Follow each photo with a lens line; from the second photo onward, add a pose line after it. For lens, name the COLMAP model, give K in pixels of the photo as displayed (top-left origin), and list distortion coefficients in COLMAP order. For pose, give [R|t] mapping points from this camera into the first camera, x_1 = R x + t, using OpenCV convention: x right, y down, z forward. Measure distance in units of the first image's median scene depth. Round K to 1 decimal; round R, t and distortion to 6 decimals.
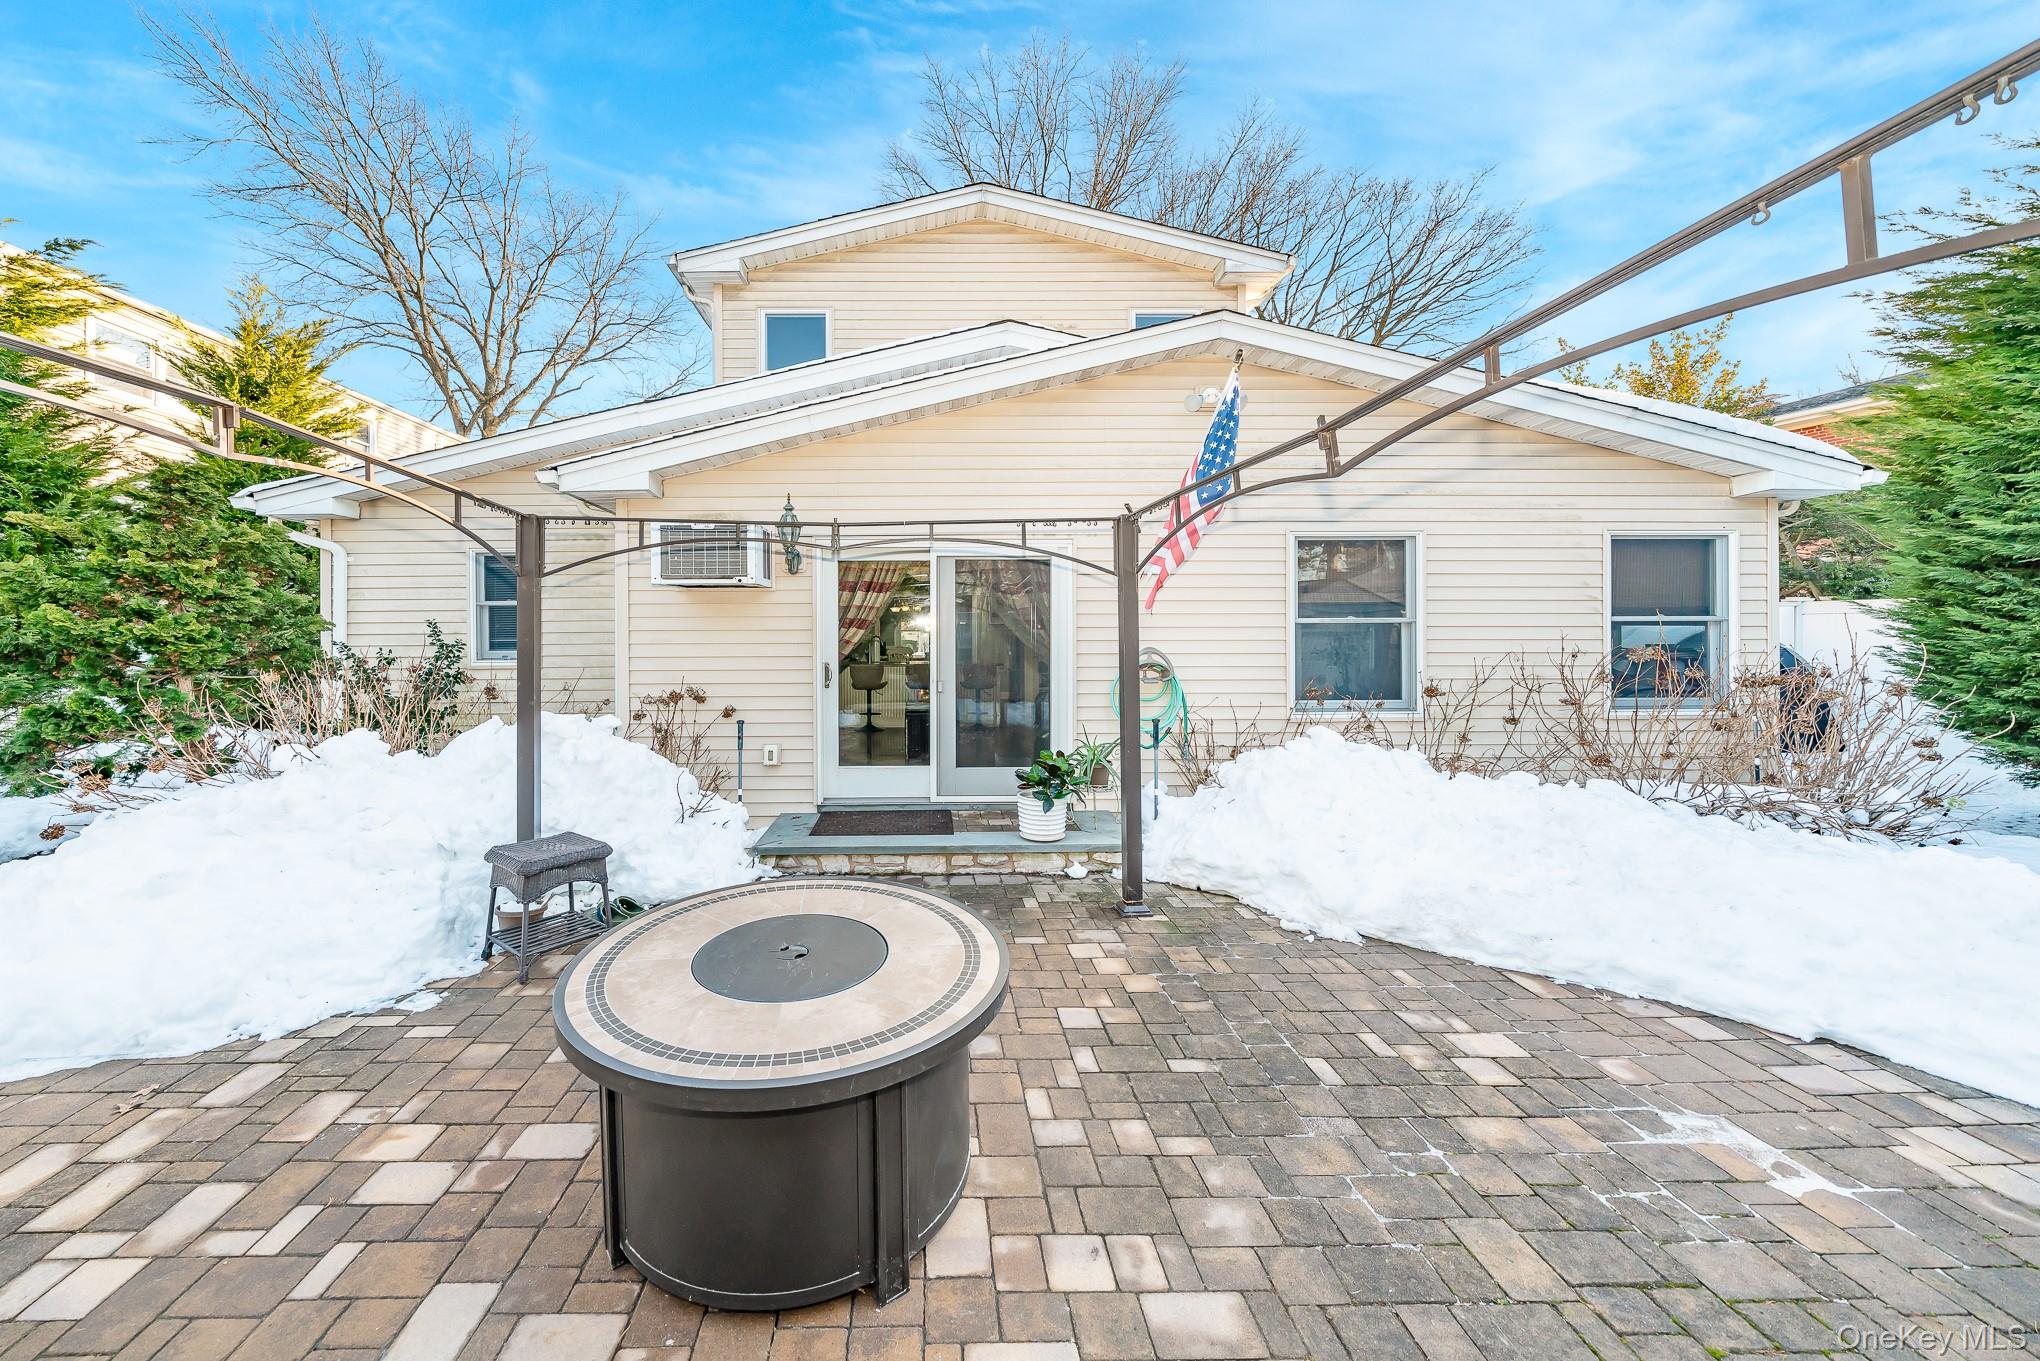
lens RADIAL K [[742.1, 0, 957.9], [0, 742.1, 638.8], [0, 0, 1]] dist [-0.003183, -0.000533]
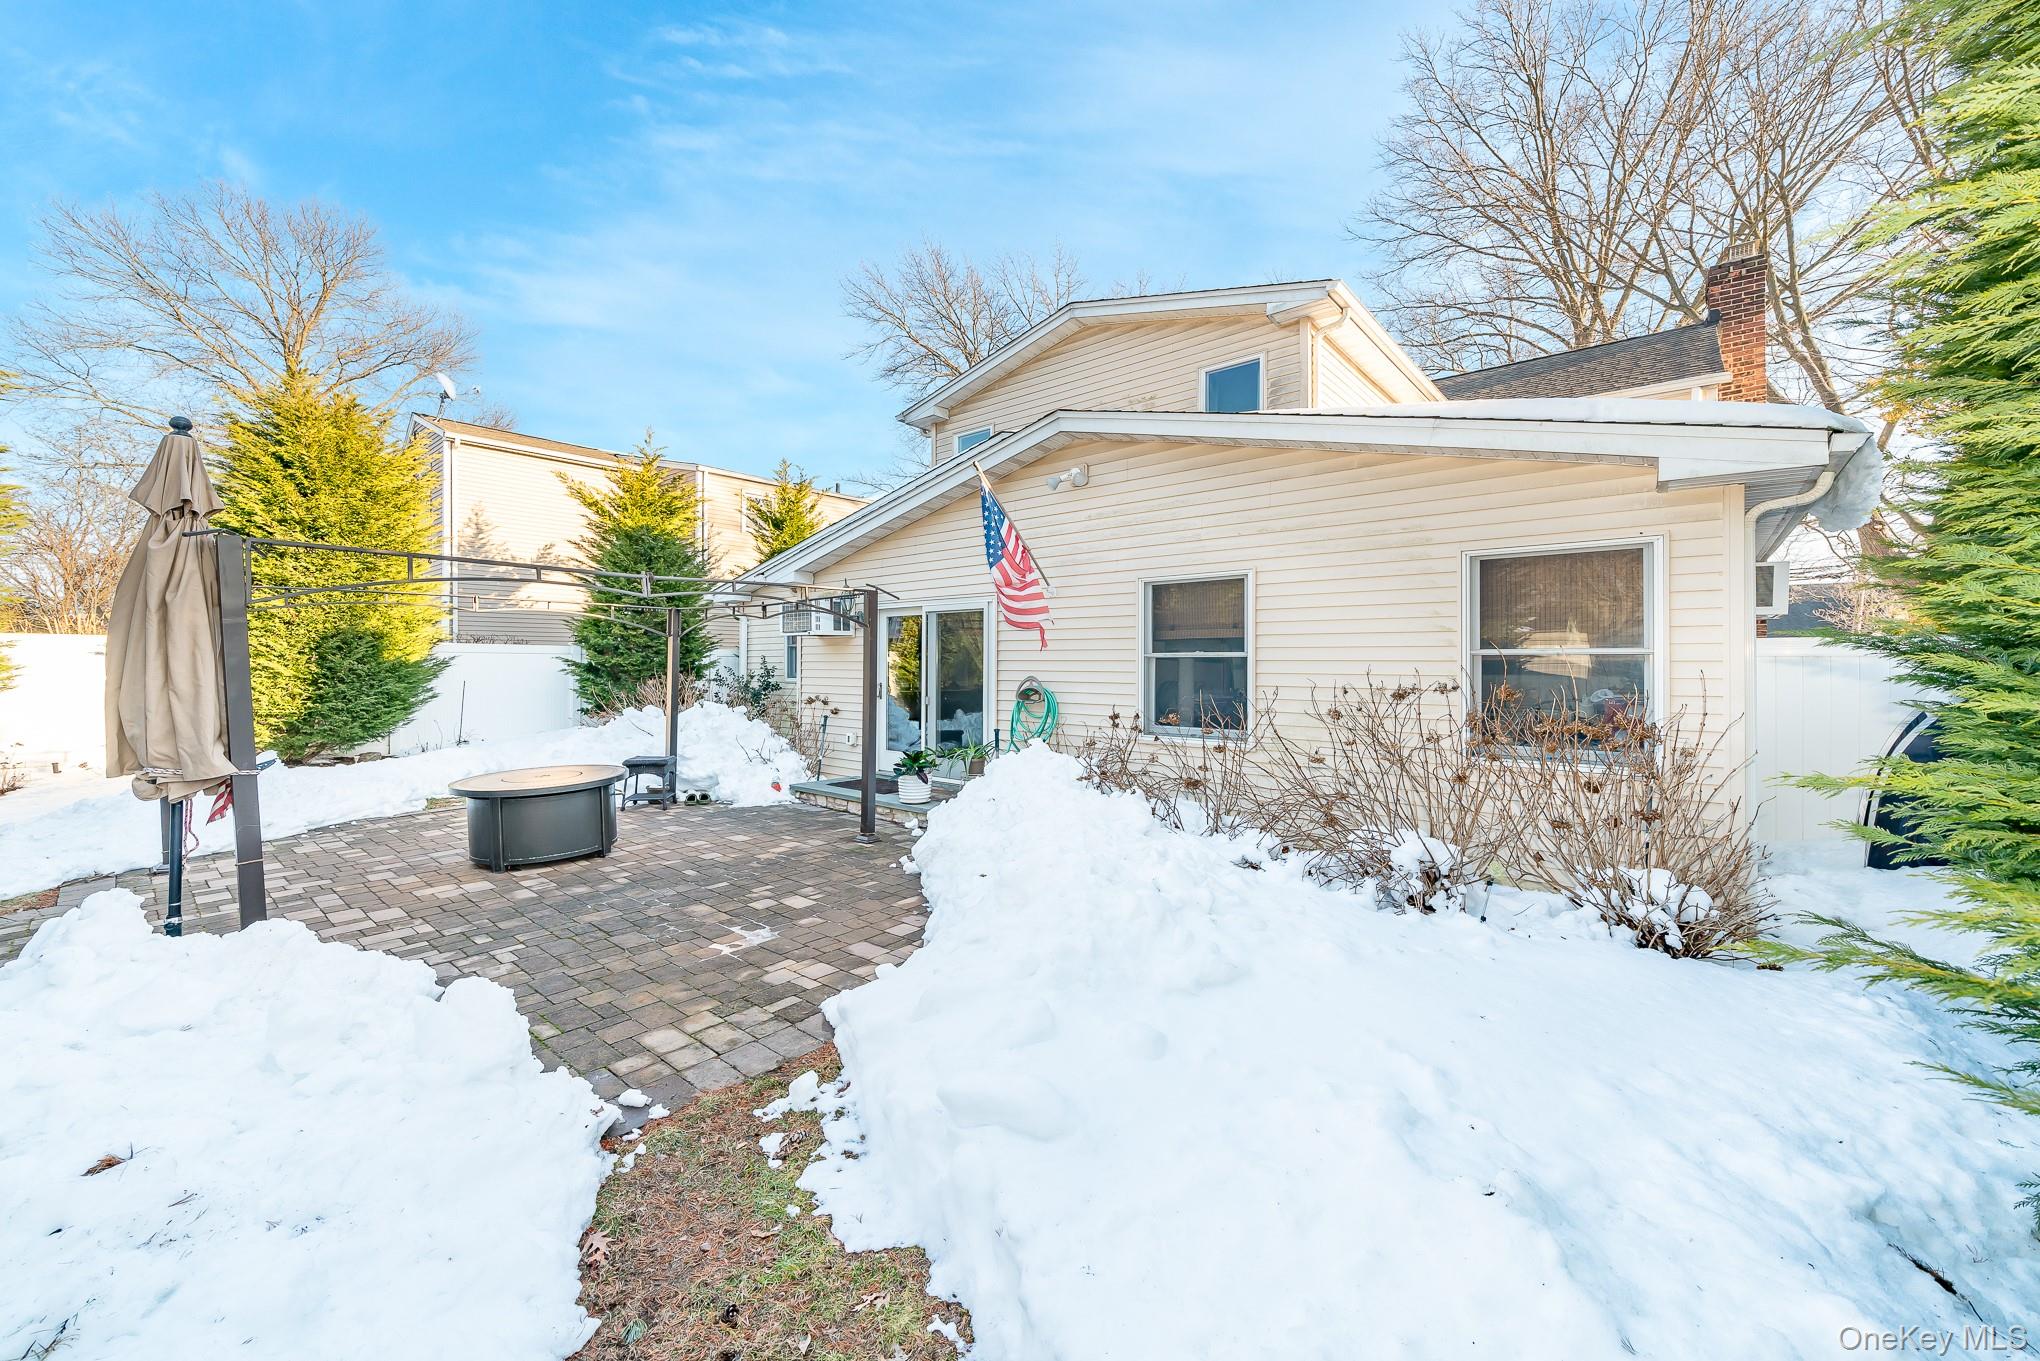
lens RADIAL K [[742.1, 0, 1028.9], [0, 742.1, 668.4], [0, 0, 1]] dist [-0.003183, -0.000533]
pose [[0.773555, 0.009627, -0.633656, 2.101235], [-0.008207, 0.999953, 0.005173, -0.016466], [0.633676, 0.001199, 0.773598, -0.011384]]
